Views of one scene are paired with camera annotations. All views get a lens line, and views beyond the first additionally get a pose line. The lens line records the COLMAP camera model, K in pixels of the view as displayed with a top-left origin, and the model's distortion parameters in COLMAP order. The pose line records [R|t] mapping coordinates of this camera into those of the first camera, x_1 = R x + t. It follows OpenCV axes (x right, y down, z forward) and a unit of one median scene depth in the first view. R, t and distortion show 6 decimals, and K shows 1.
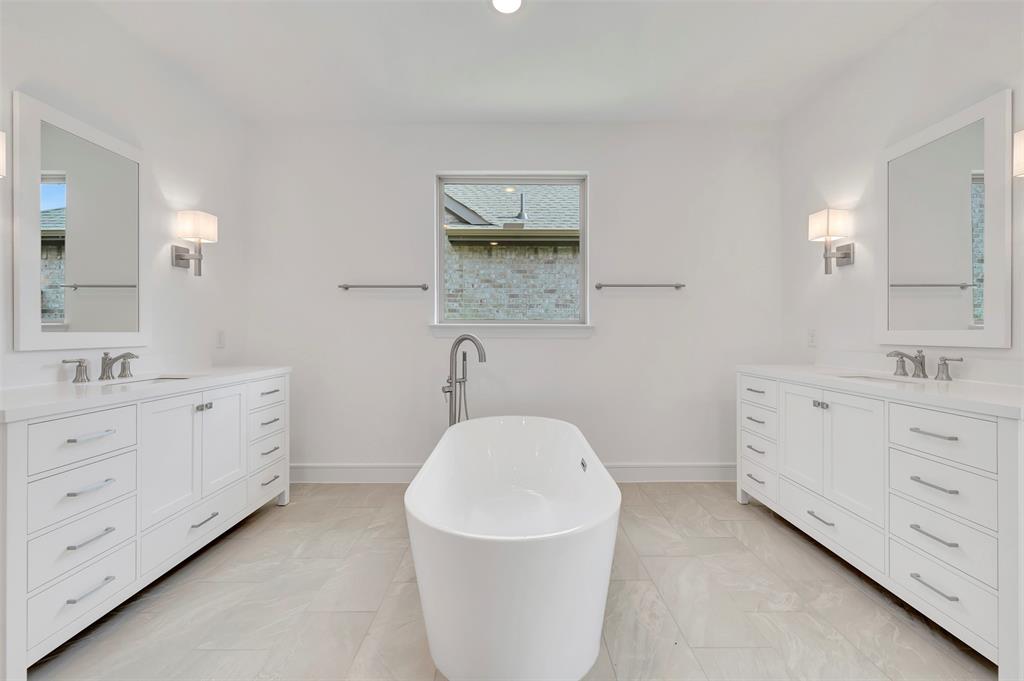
lens RADIAL K [[418.6, 0, 510.3], [0, 418.6, 325.5], [0, 0, 1]] dist [0.036178, 0.000071]
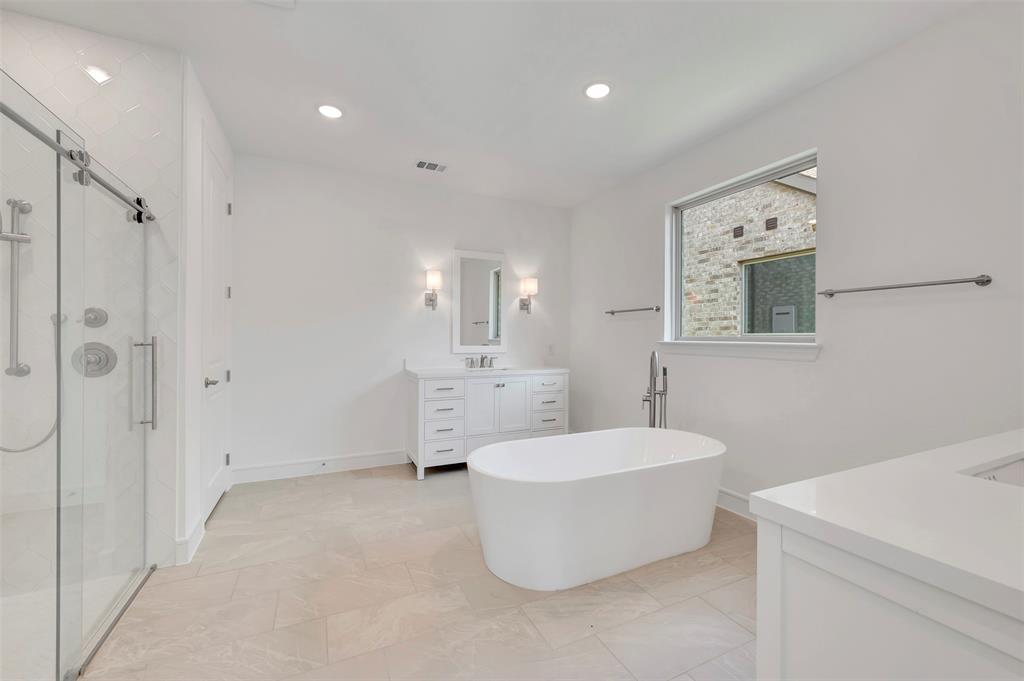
lens RADIAL K [[395.5, 0, 512.0], [0, 395.5, 340.5], [0, 0, 1]] dist [-0.000891, -0.000053]
pose [[0.451467, 0.005748, -0.892269, 0.711649], [0.007531, 0.999919, 0.010252, -0.023312], [0.892256, -0.011348, 0.451387, 0.192919]]
